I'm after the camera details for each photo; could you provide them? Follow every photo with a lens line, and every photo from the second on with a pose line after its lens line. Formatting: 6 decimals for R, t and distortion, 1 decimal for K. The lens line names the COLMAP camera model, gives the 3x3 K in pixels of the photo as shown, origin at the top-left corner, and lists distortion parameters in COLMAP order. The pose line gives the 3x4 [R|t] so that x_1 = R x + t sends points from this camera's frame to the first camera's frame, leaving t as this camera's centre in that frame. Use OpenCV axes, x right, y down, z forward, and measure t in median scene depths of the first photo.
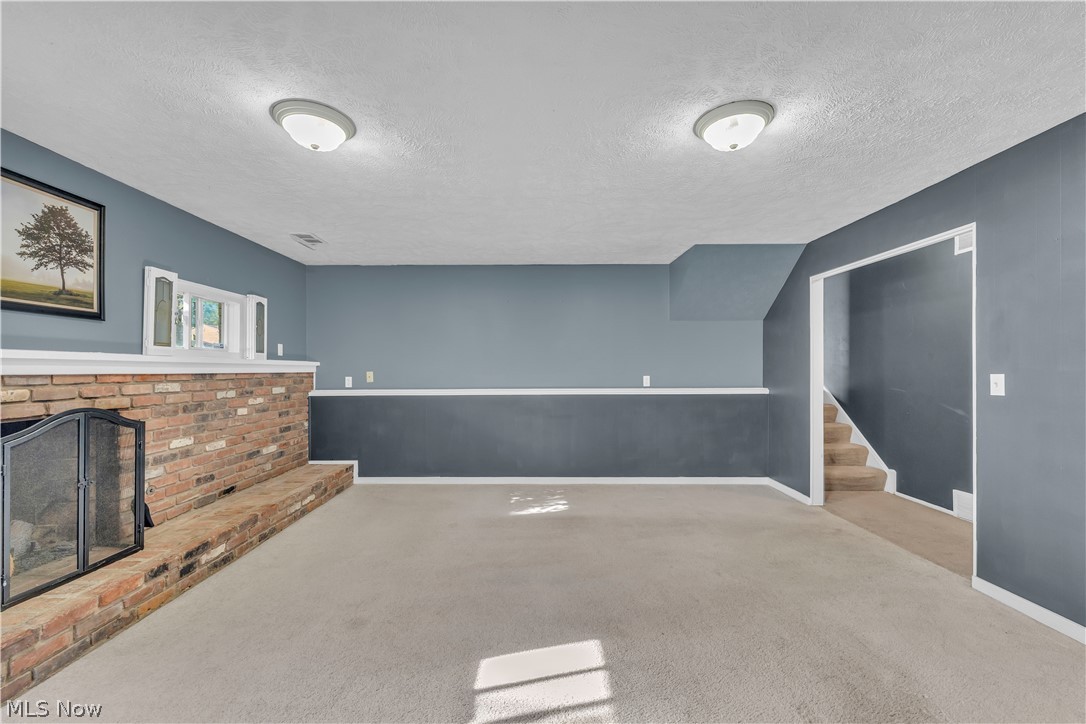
lens RADIAL K [[443.7, 0, 543.7], [0, 443.7, 363.7], [0, 0, 1]] dist [0.001661, 0.000179]
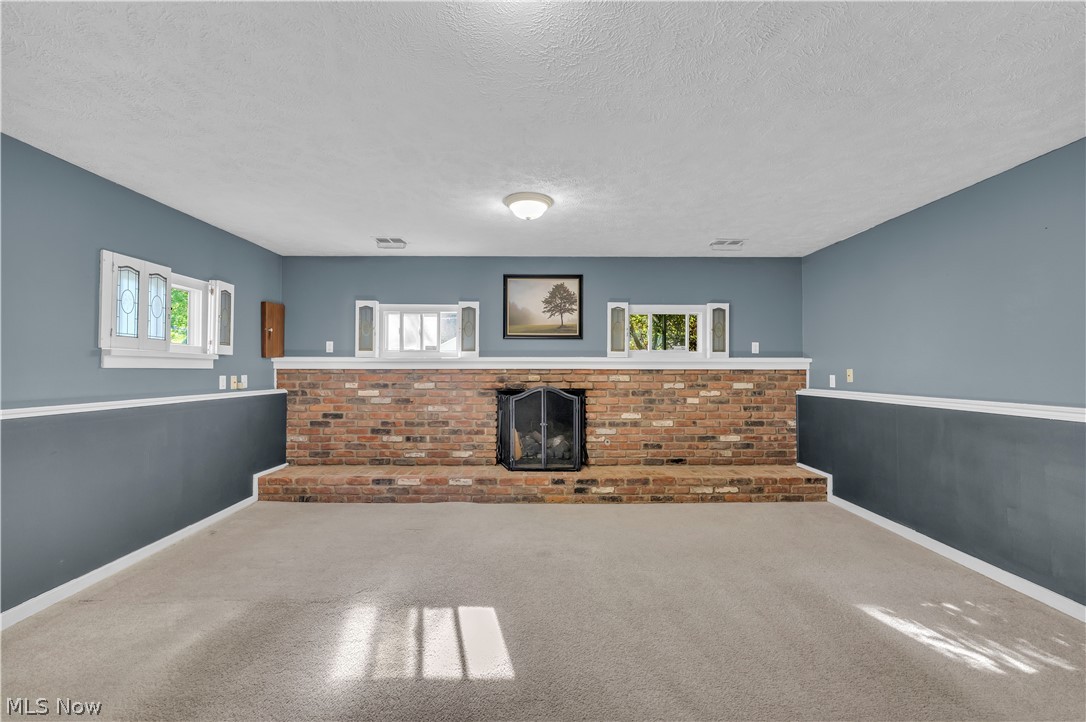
lens RADIAL K [[443.7, 0, 543.7], [0, 443.7, 362.7], [0, 0, 1]] dist [0.001661, 0.000179]
pose [[-0.003713, -0.010115, -0.999942, 0.666995], [0.012847, 0.999866, -0.010162, 0.011842], [0.999911, -0.012884, -0.003582, 0.721000]]
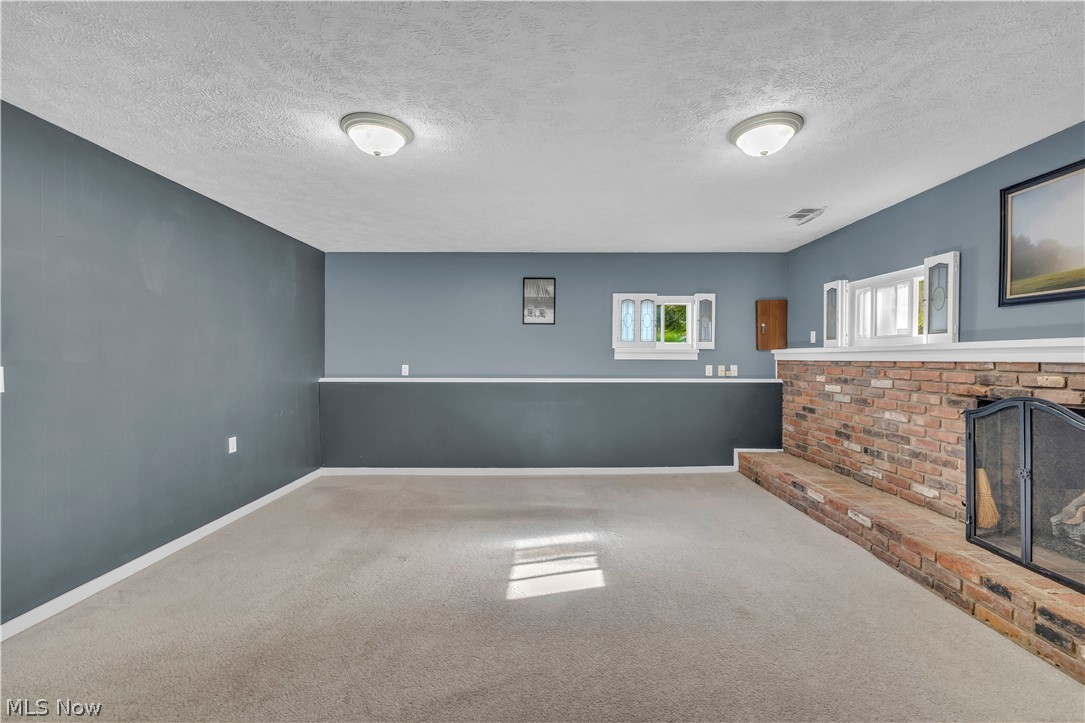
lens RADIAL K [[445.2, 0, 542.5], [0, 445.2, 361.5], [0, 0, 1]] dist [0.000320, -0.000038]
pose [[-0.999540, 0.002619, 0.030221, -0.002285], [0.002442, 0.999980, -0.005894, 0.018201], [-0.030236, -0.005817, -0.999526, 1.435080]]
